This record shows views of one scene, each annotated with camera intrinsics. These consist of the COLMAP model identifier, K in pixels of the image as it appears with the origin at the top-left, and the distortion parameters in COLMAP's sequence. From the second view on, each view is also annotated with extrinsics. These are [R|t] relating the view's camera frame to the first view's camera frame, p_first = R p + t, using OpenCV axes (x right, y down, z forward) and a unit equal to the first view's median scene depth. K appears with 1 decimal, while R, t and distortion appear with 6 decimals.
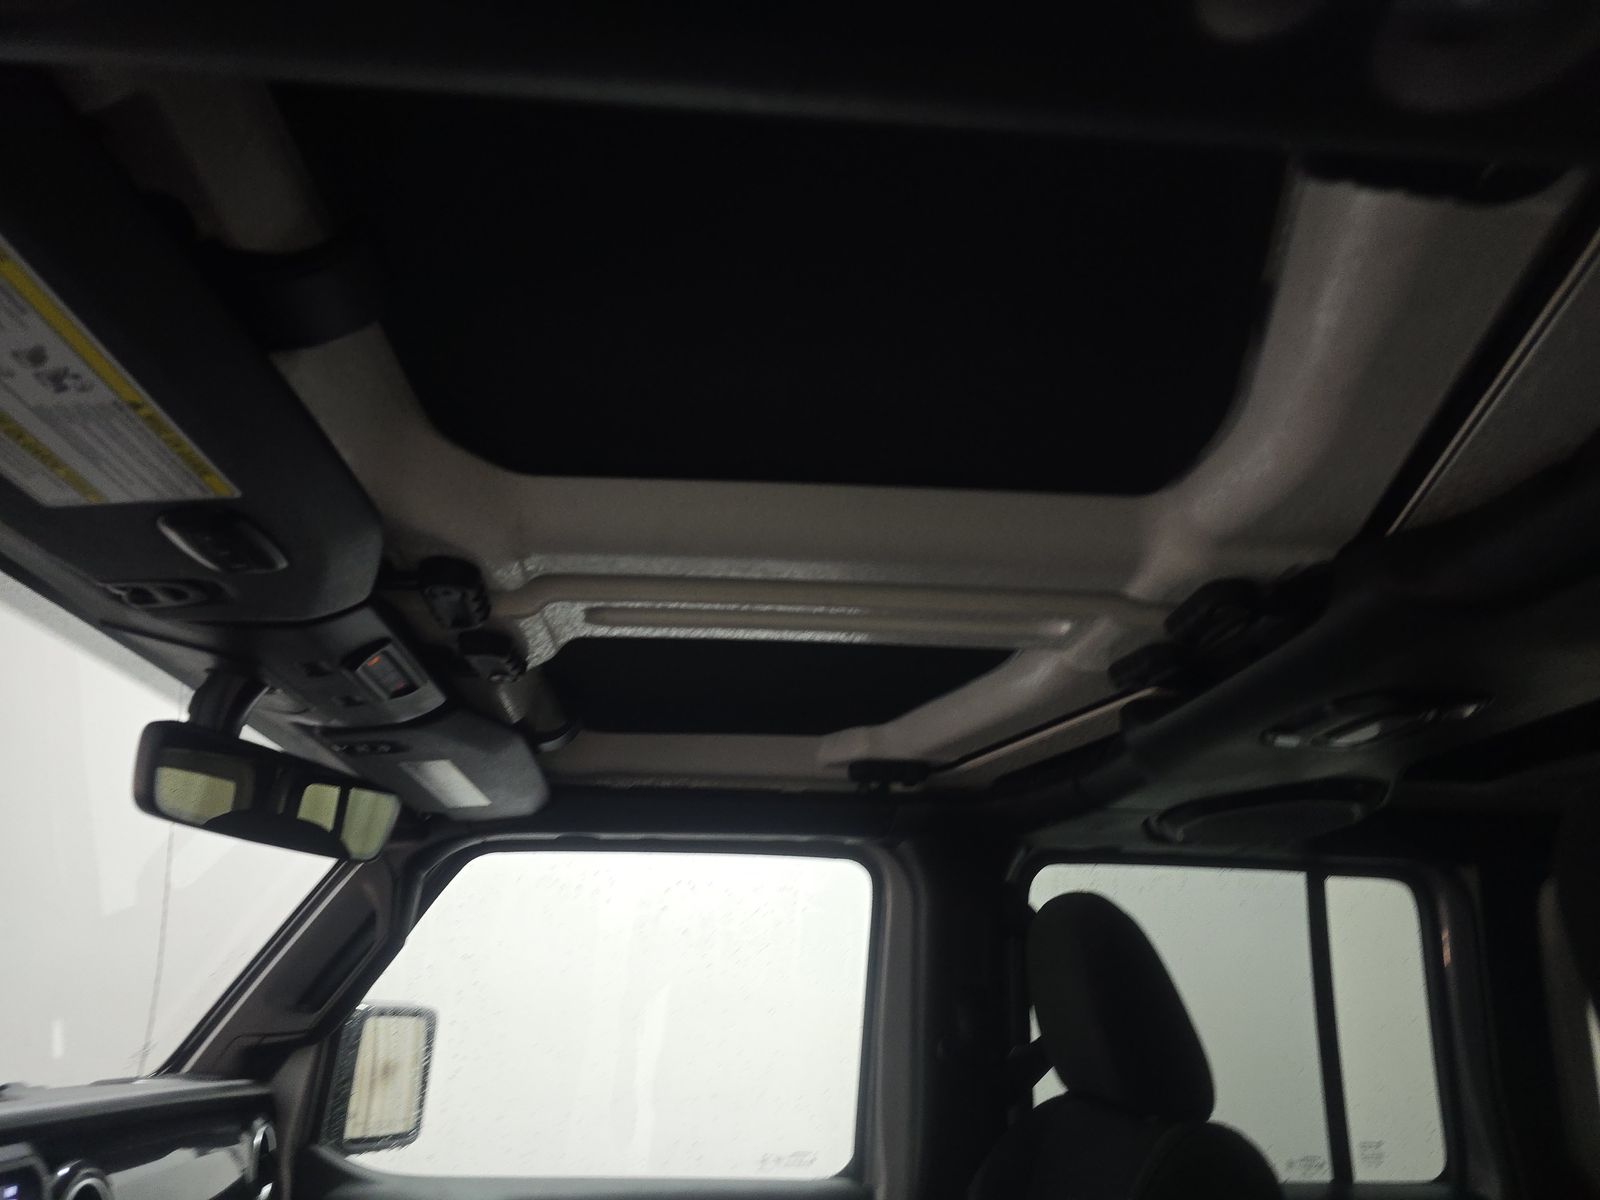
lens RADIAL K [[1113.5, 0, 790.2], [0, 1113.5, 608.3], [0, 0, 1]] dist [0.045220, -0.046201]
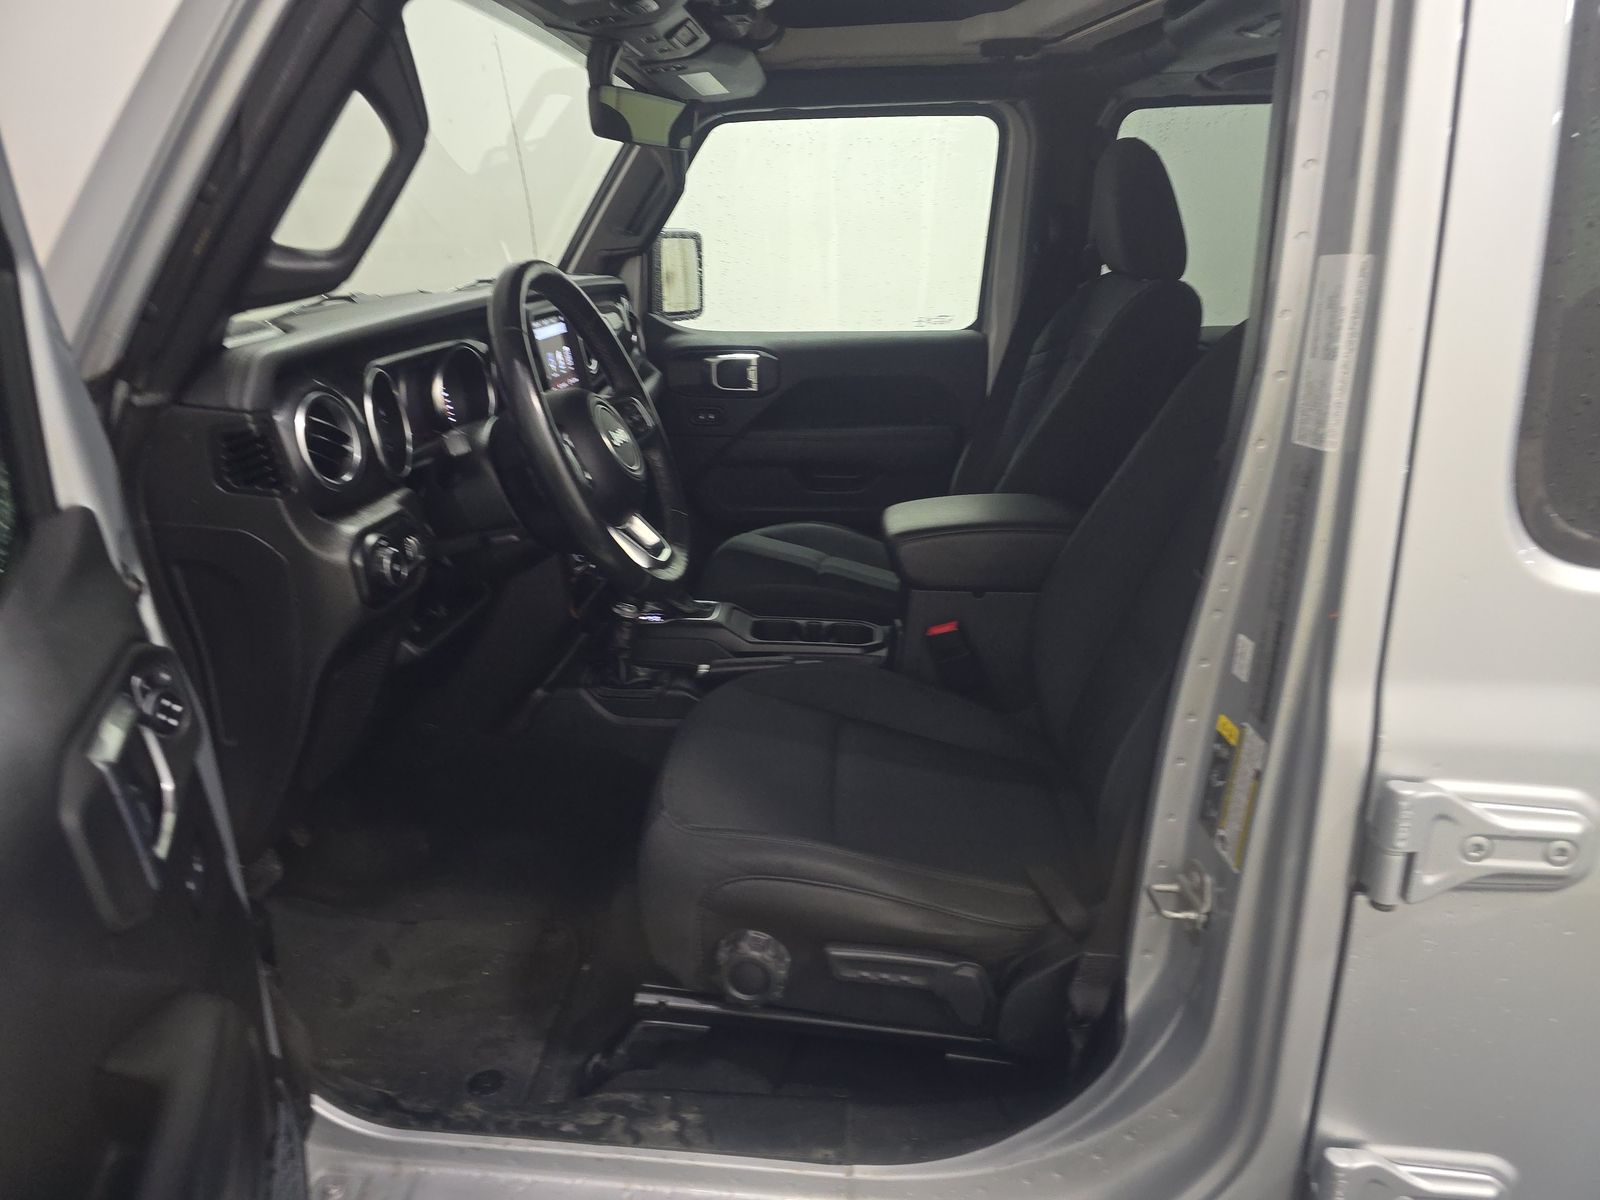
lens RADIAL K [[1113.5, 0, 790.2], [0, 1113.5, 608.3], [0, 0, 1]] dist [0.045220, -0.046201]
pose [[0.987018, 0.022047, -0.159090, 0.059464], [0.080847, 0.787686, 0.610749, -0.180471], [0.138778, -0.615682, 0.775678, -0.538569]]
